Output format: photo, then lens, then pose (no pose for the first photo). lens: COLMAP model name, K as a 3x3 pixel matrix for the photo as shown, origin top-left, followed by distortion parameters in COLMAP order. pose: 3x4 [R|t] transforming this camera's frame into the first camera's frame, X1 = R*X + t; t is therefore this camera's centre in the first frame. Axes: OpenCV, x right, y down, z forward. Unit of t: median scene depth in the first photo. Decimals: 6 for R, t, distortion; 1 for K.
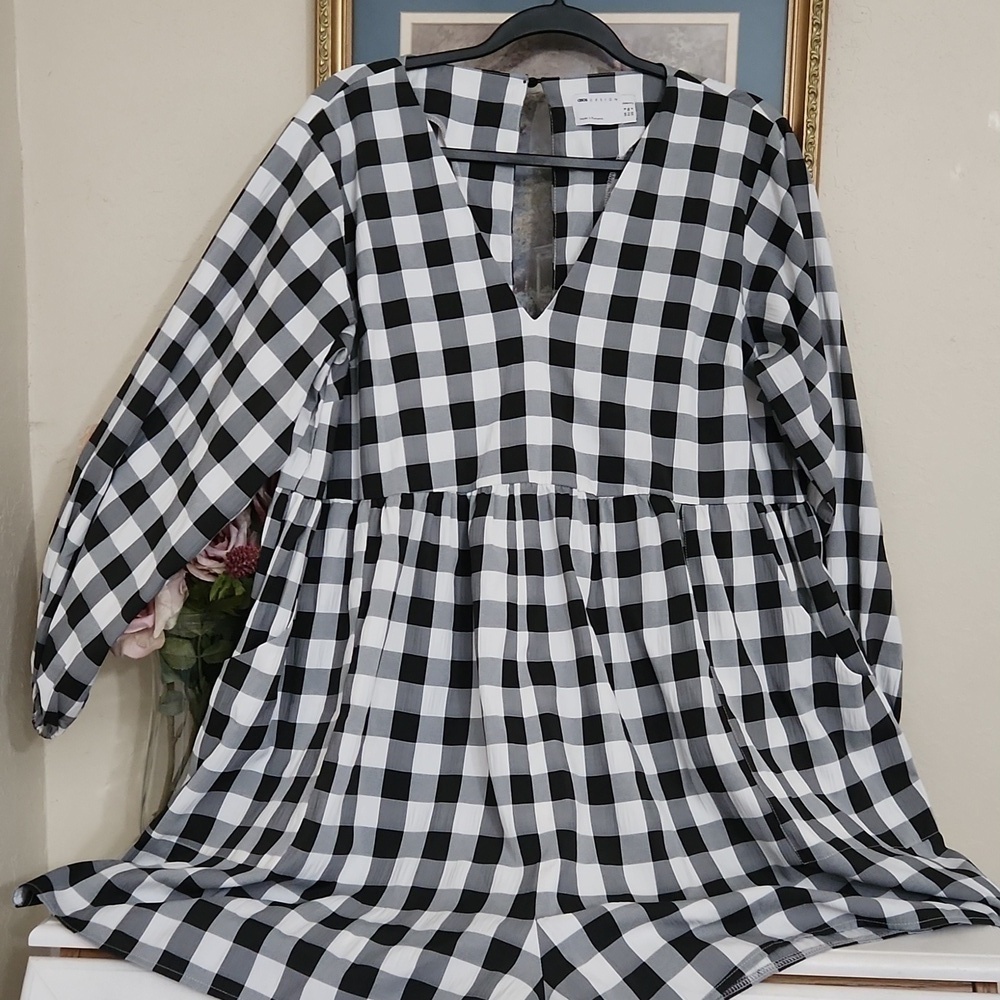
lens RADIAL K [[1687.5, 0, 495.8], [0, 1687.5, 500.4], [0, 0, 1]] dist [0.084901, 0.000000]
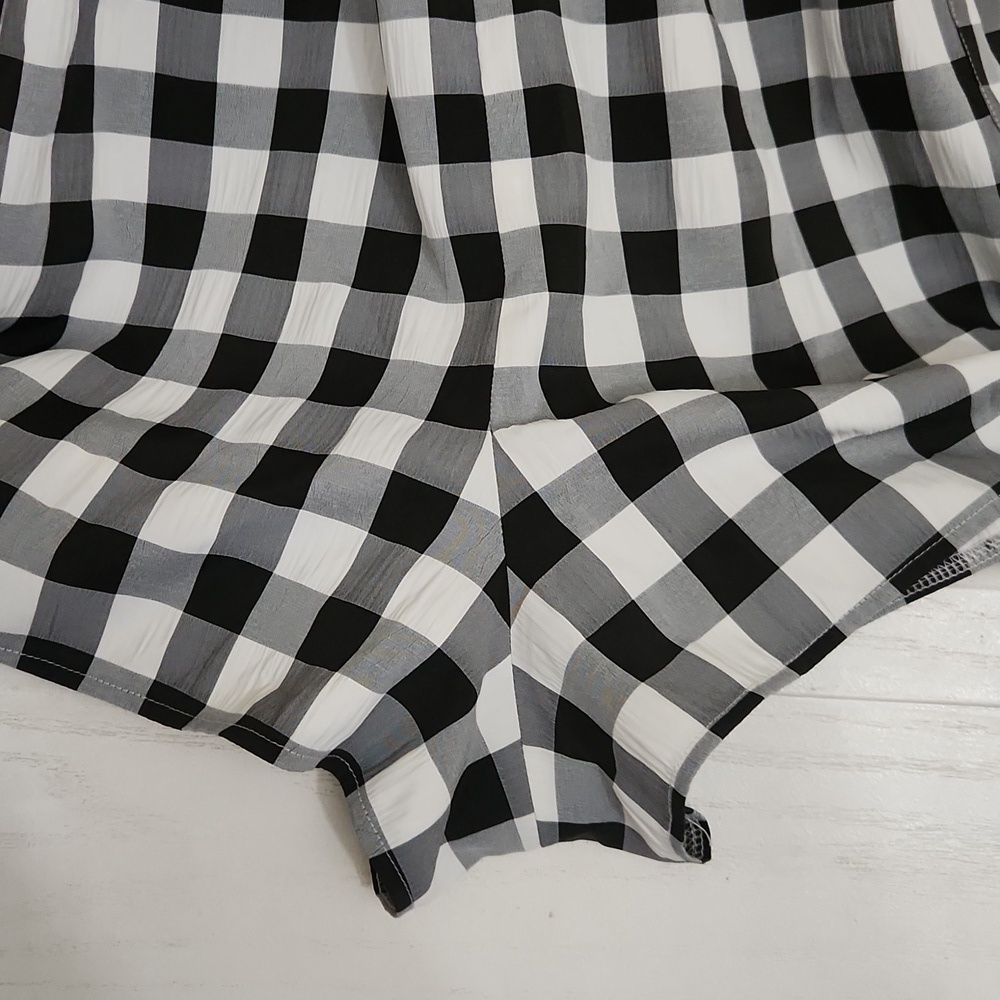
lens RADIAL K [[1687.5, 0, 492.7], [0, 1687.5, 500.0], [0, 0, 1]] dist [0.084901, 0.000000]
pose [[0.999552, 0.000715, 0.029912, 0.010369], [-0.012882, 0.912587, 0.408680, 0.080762], [-0.027005, -0.408882, 0.912188, 0.568214]]
